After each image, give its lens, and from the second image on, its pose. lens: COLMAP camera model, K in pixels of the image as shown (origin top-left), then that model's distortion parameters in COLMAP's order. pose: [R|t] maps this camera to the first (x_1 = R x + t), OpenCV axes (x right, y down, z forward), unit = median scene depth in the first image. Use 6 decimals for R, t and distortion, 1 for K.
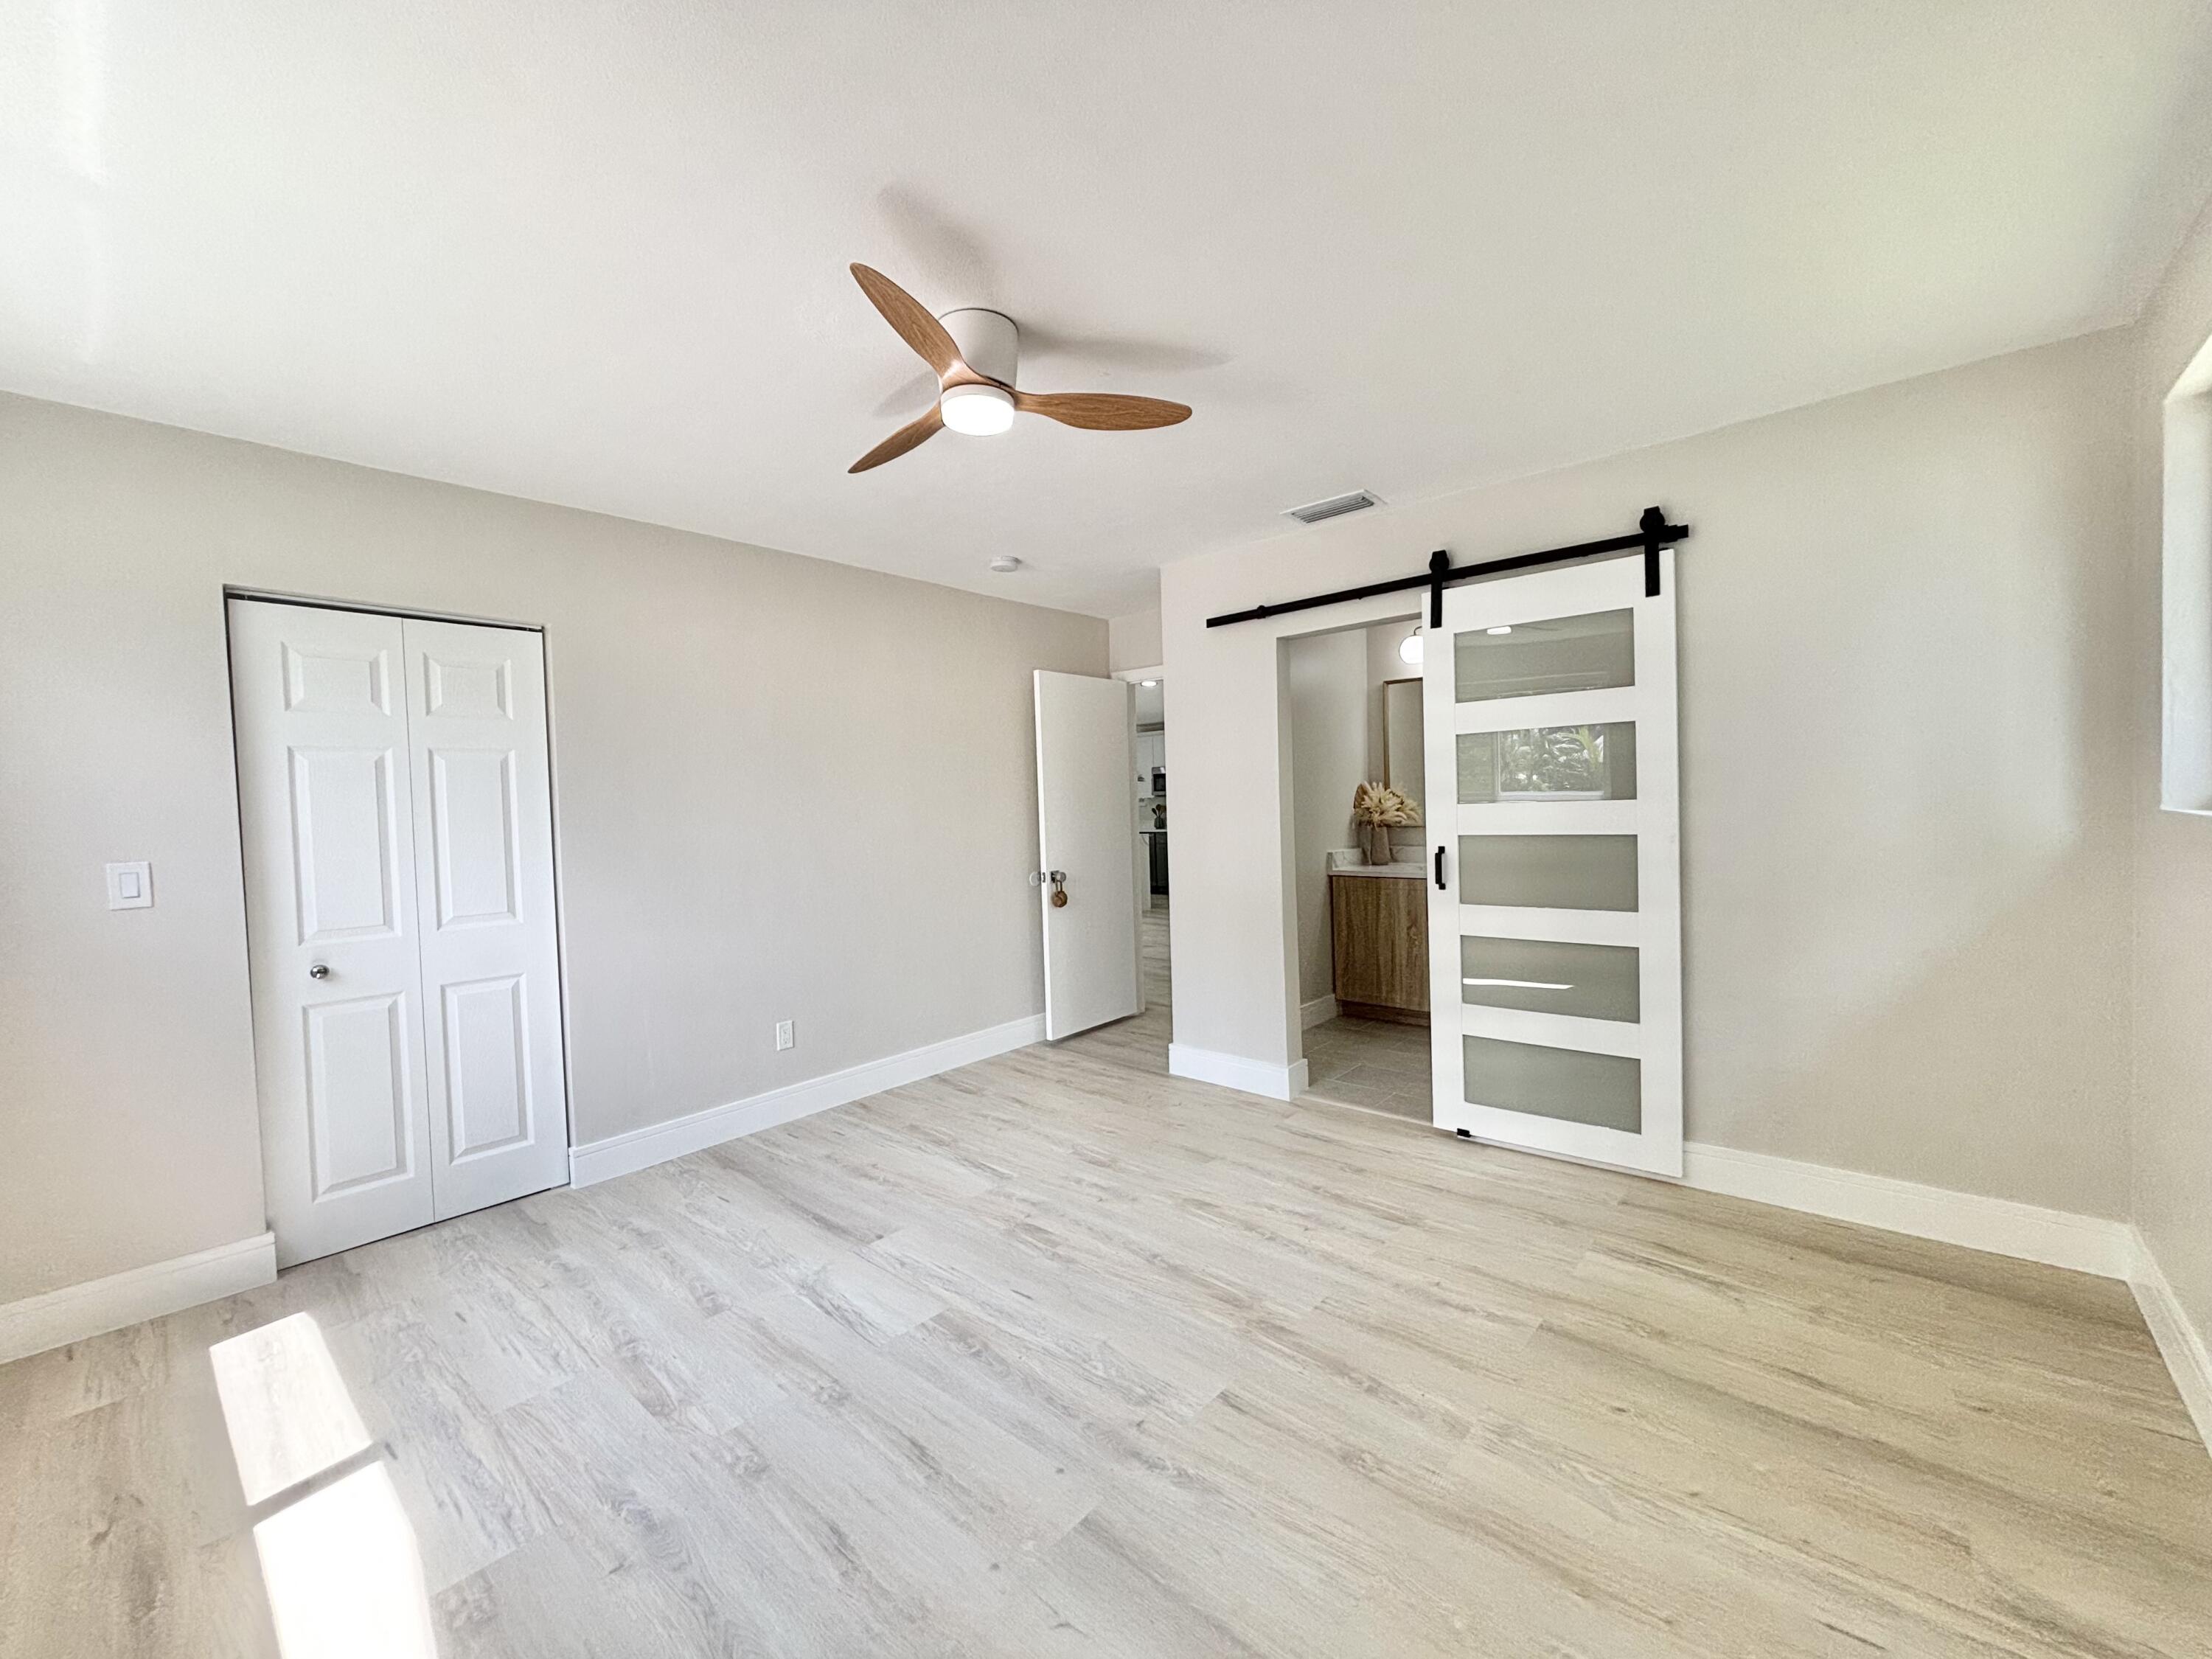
lens RADIAL K [[894.4, 0, 1105.8], [0, 894.4, 826.3], [0, 0, 1]] dist [0.003141, 0.000015]
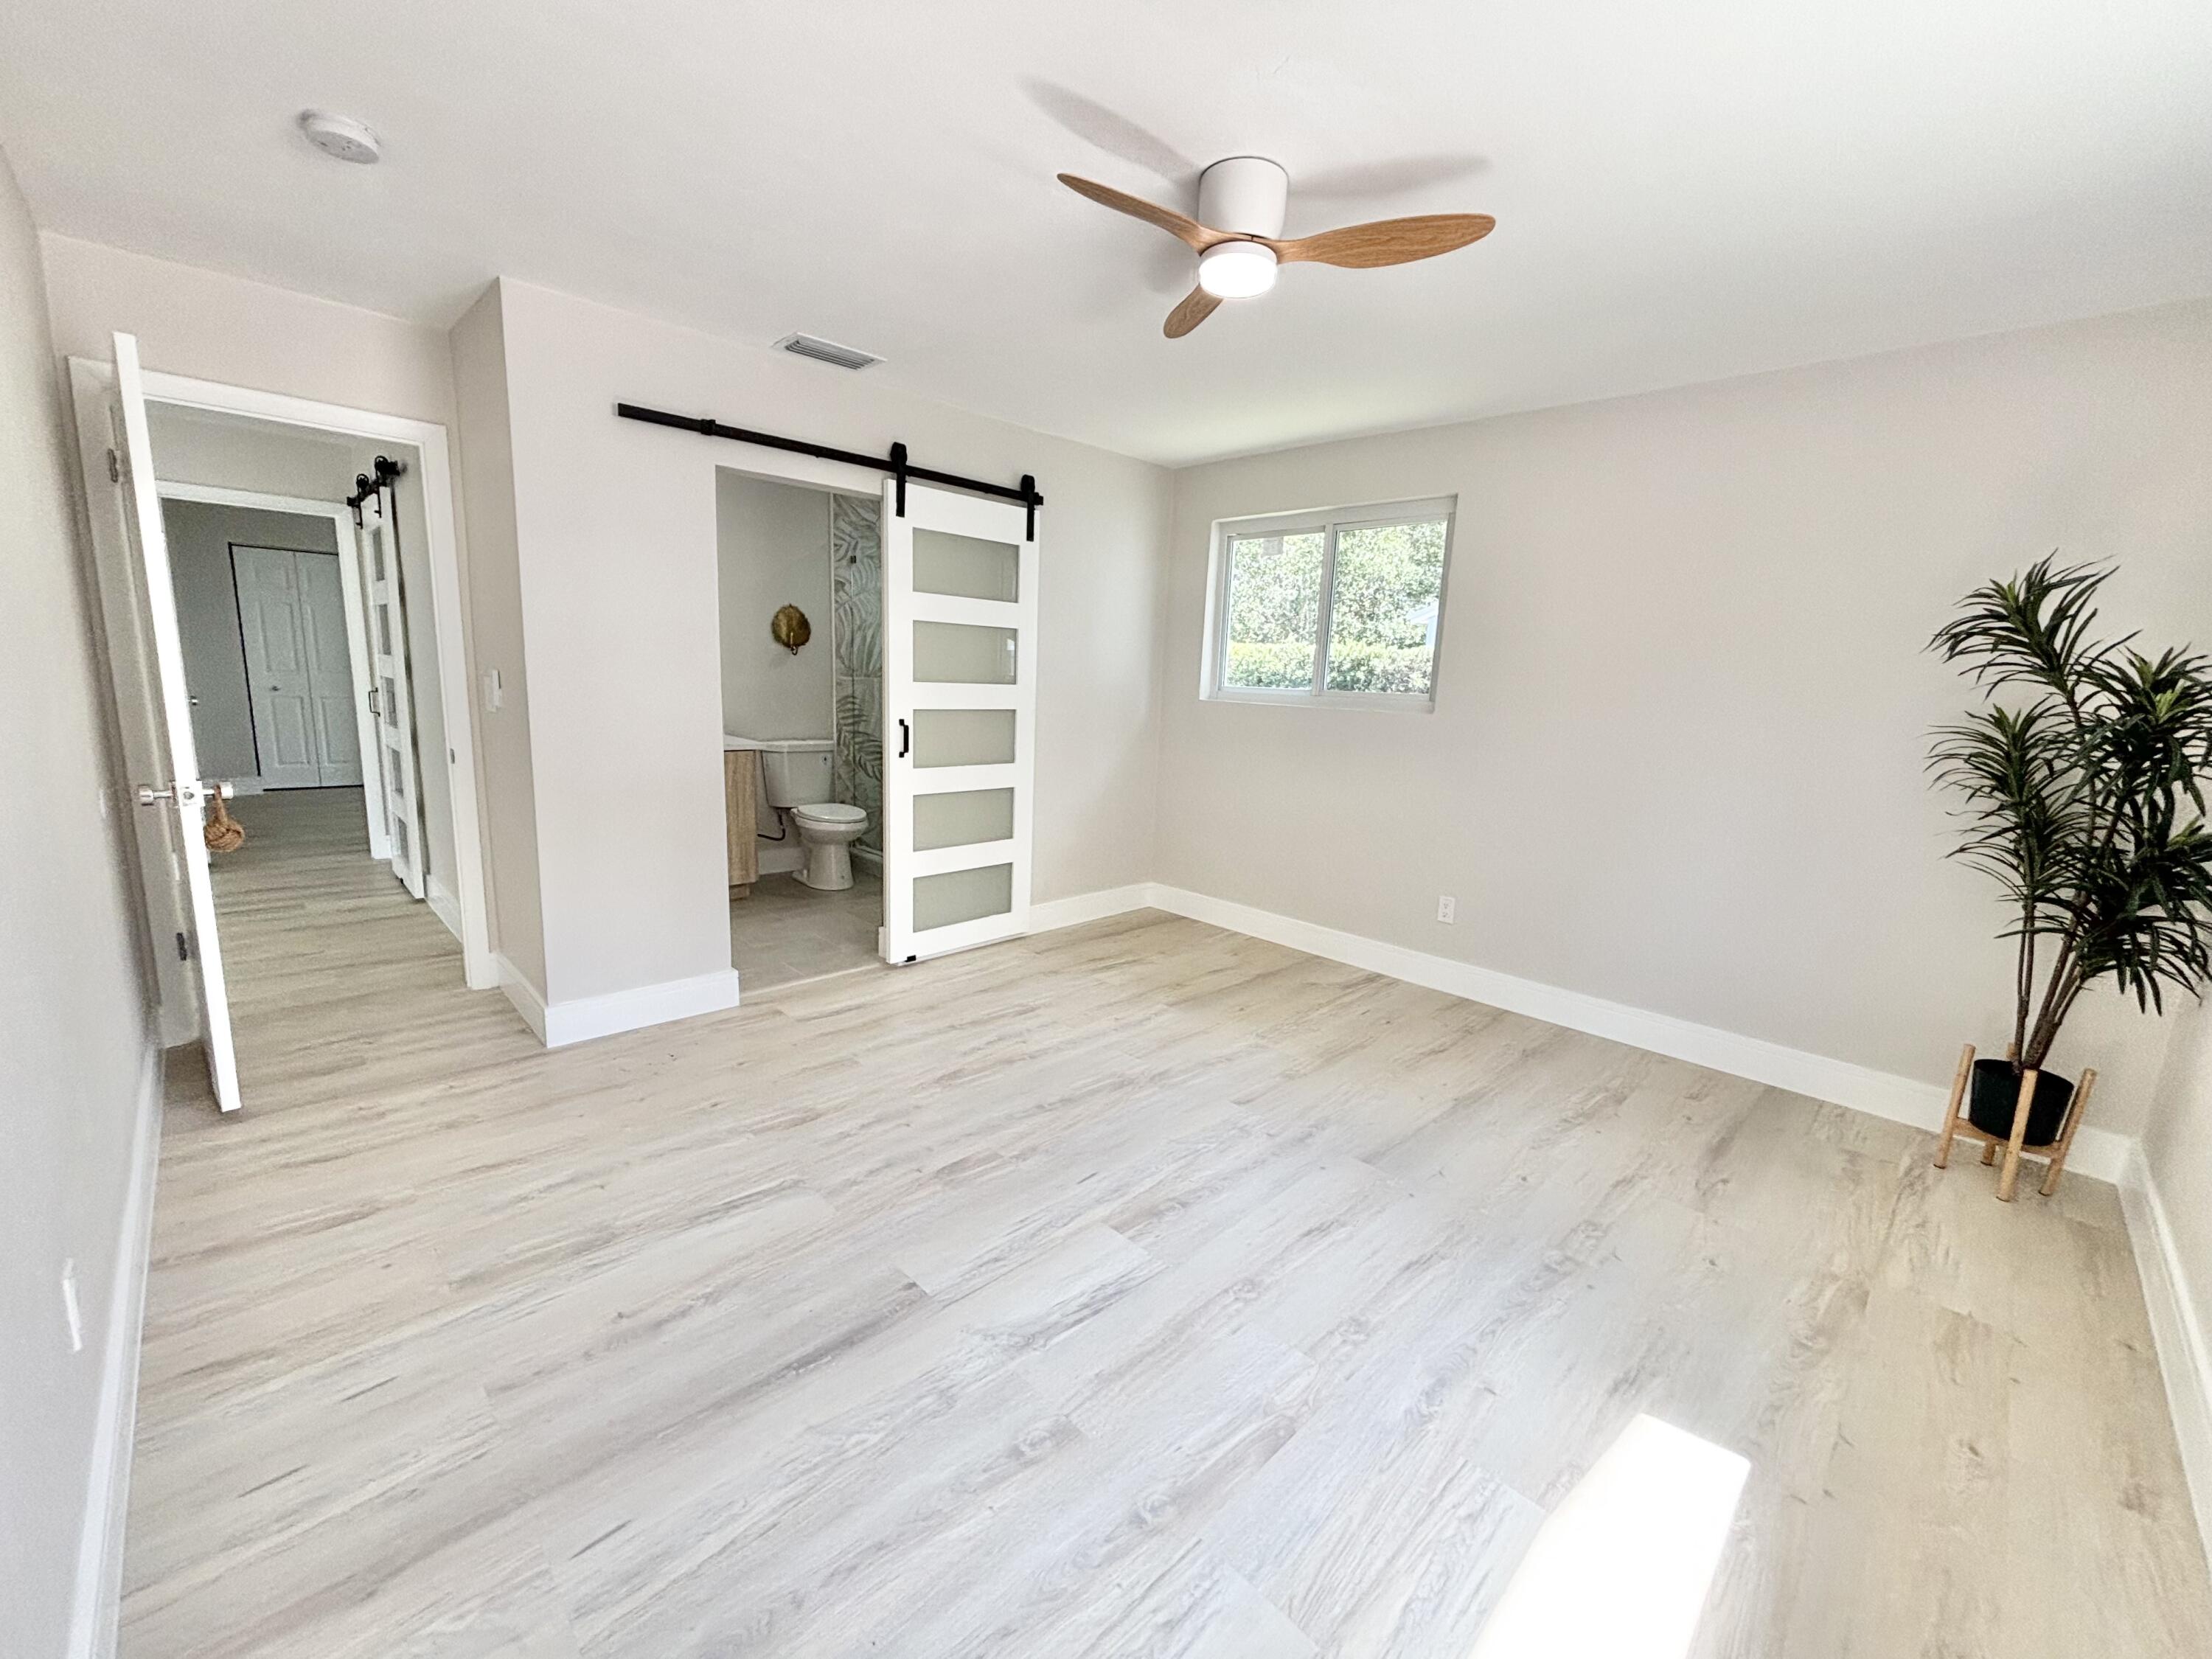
lens RADIAL K [[894.4, 0, 1105.8], [0, 894.4, 826.3], [0, 0, 1]] dist [0.003141, 0.000015]
pose [[0.064514, -0.137640, 0.988379, -0.858886], [-0.017129, 0.990144, 0.139004, -0.004322], [-0.997770, -0.025897, 0.061520, 0.778180]]
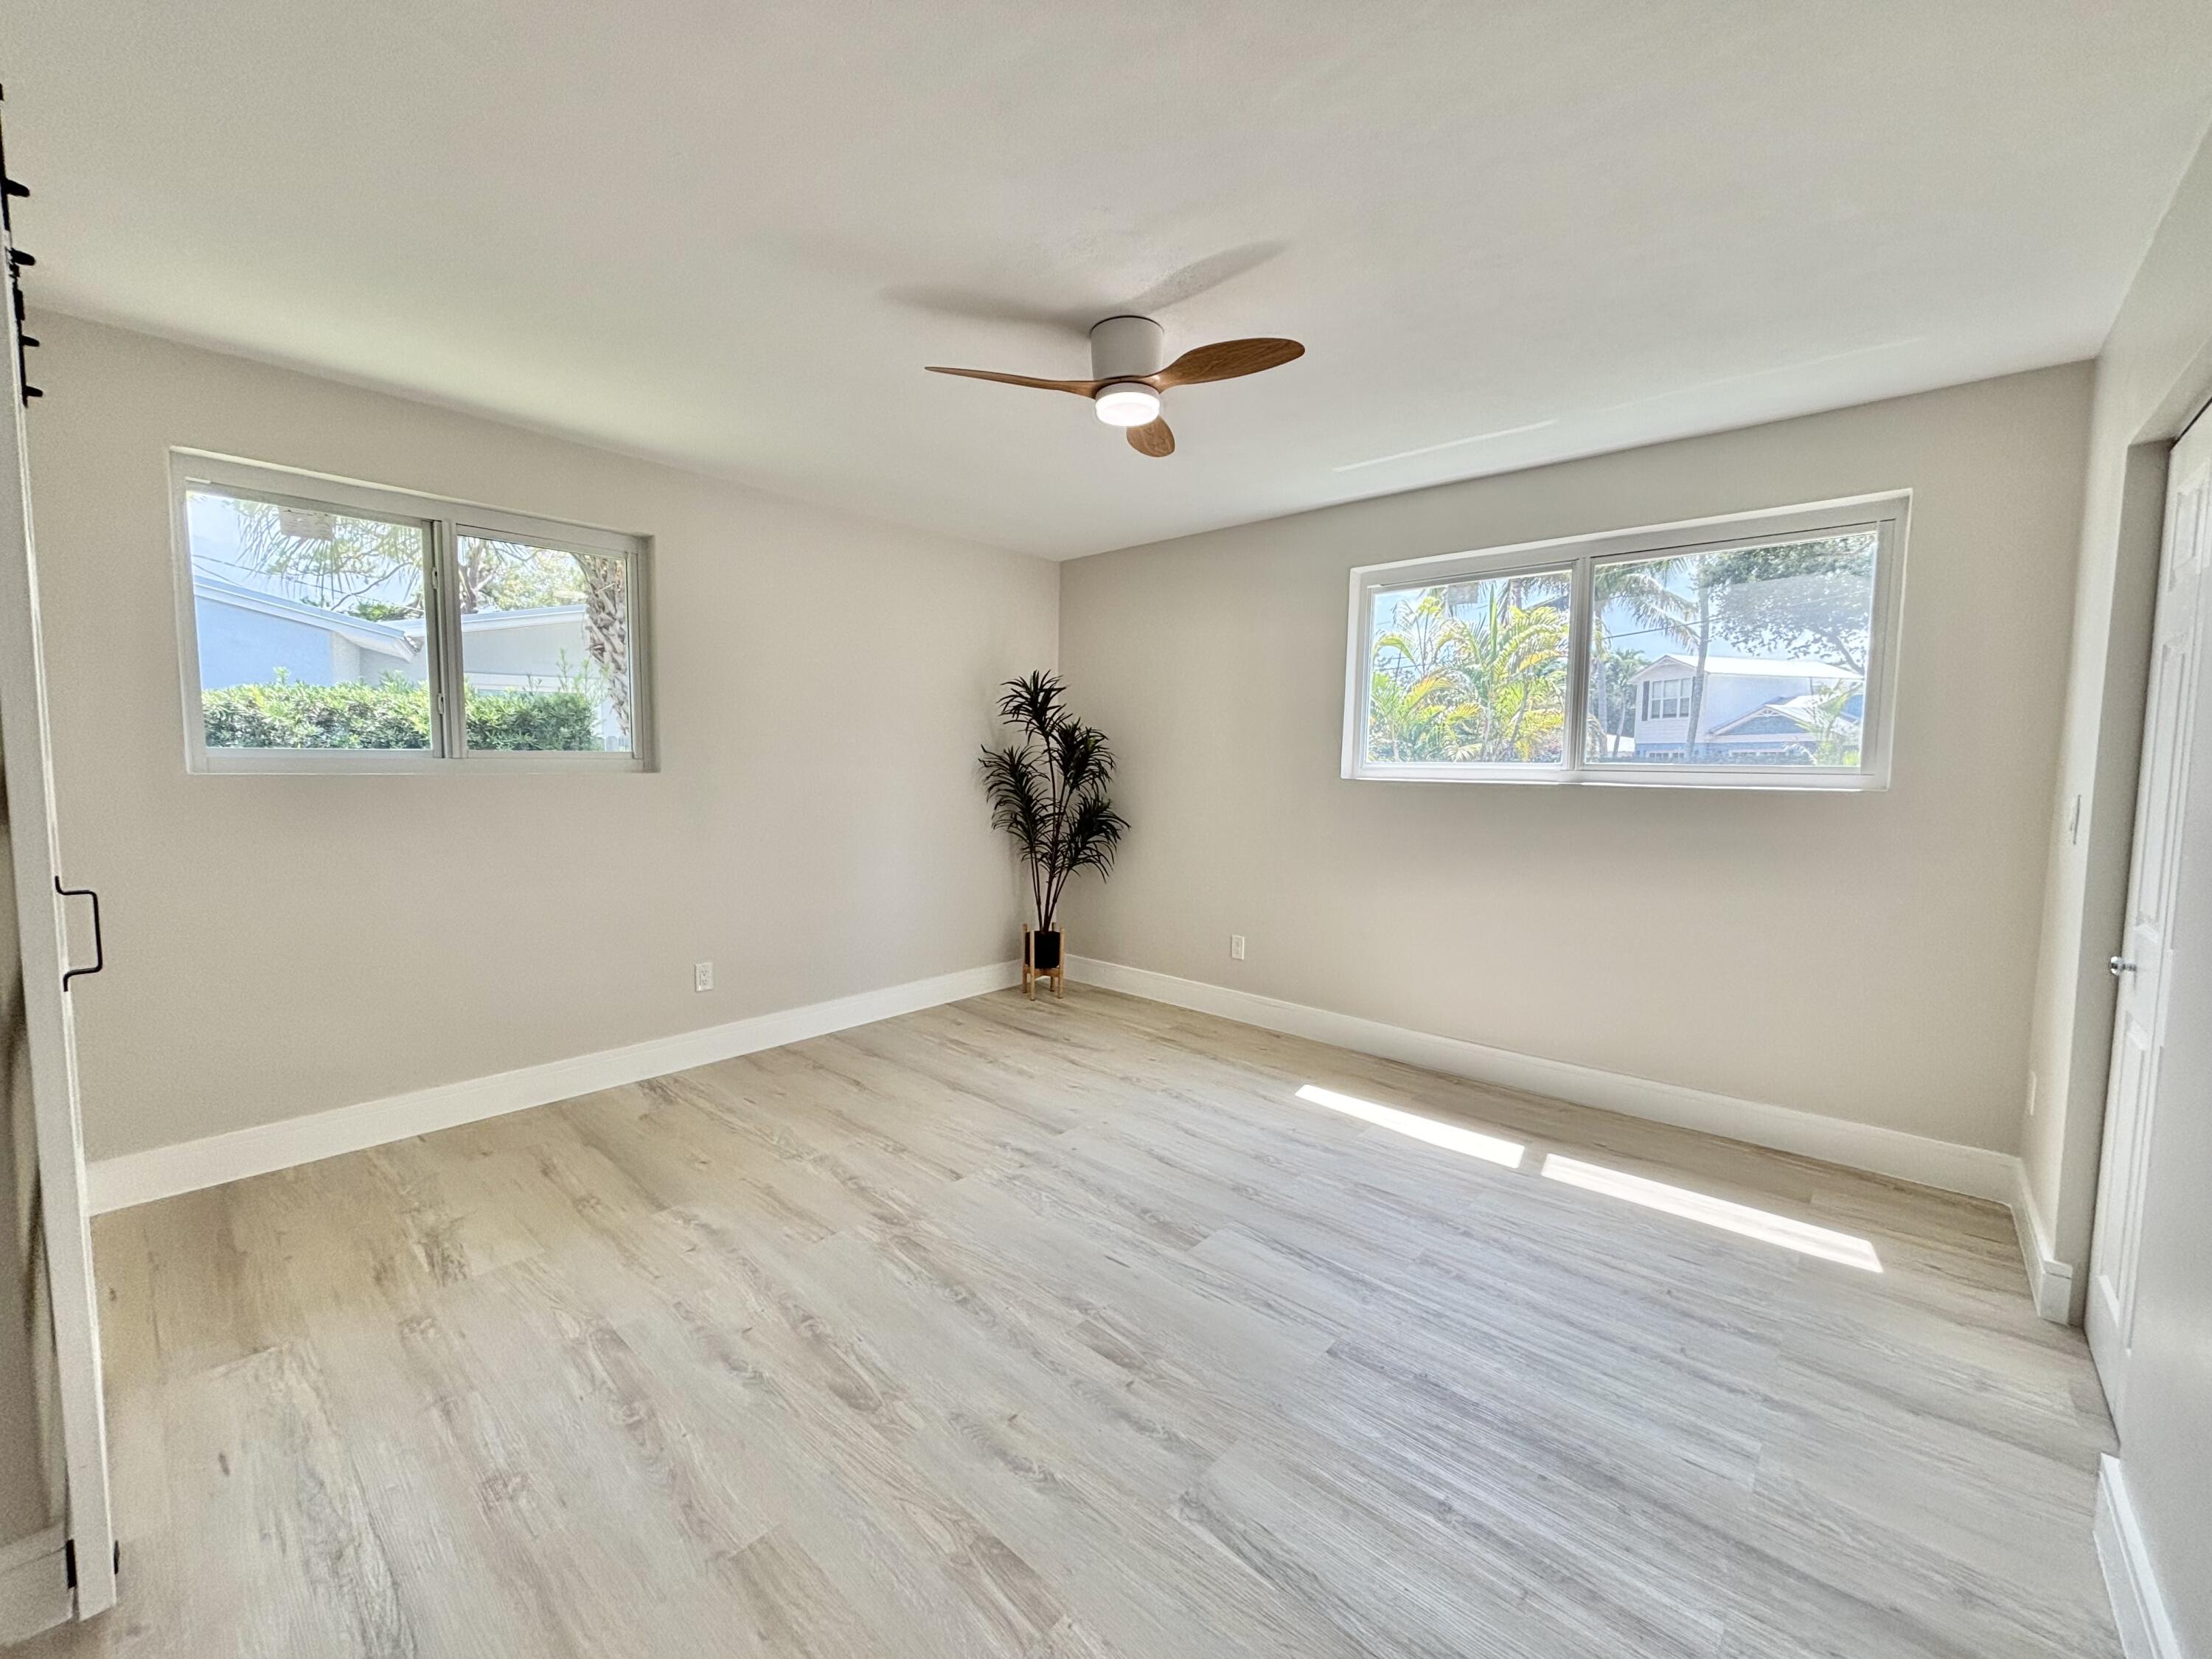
lens RADIAL K [[894.4, 0, 1105.8], [0, 894.4, 826.3], [0, 0, 1]] dist [0.003141, 0.000015]
pose [[-0.999757, 0.020803, 0.007312, -0.082455], [0.021459, 0.994172, 0.105648, -0.036455], [-0.005072, 0.105780, -0.994377, 1.597353]]
